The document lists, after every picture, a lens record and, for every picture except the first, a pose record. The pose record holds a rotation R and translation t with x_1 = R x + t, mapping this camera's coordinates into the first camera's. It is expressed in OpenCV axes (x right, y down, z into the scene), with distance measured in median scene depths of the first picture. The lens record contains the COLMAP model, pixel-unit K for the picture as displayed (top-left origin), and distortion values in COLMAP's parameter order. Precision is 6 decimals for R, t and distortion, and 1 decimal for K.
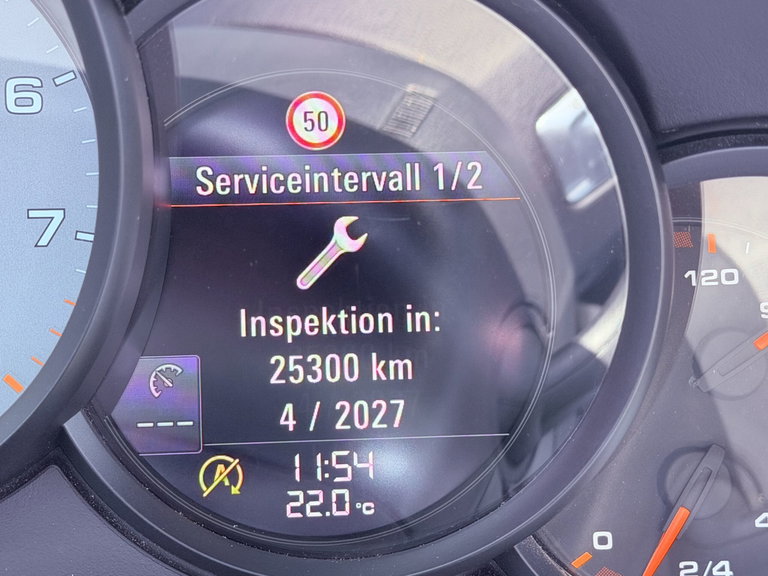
lens RADIAL K [[1708.5, 0, 385.2], [0, 1708.5, 289.5], [0, 0, 1]] dist [0.249590, 0.000000]
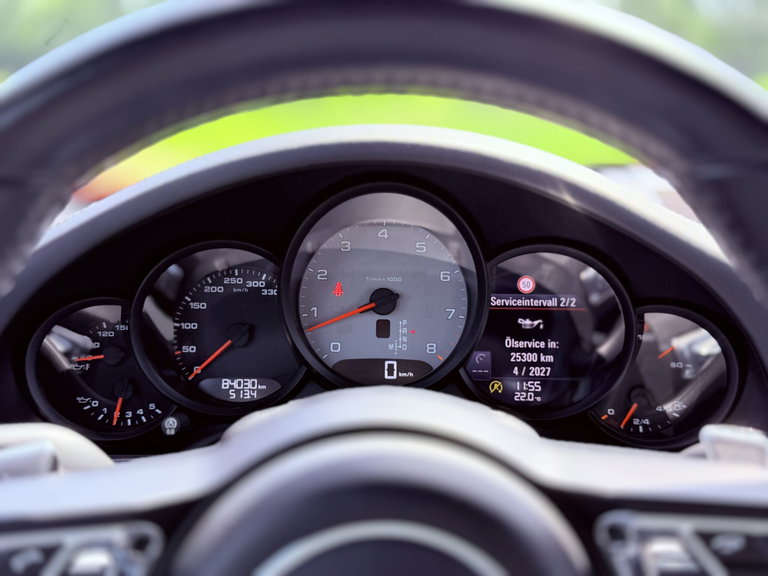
lens RADIAL K [[799.9, 0, 384.5], [0, 799.9, 289.4], [0, 0, 1]] dist [0.110335, 0.000000]
pose [[0.994973, 0.039345, -0.092086, -0.178014], [-0.040565, 0.999112, -0.011421, -0.060227], [0.091555, 0.015099, 0.995686, -0.633627]]
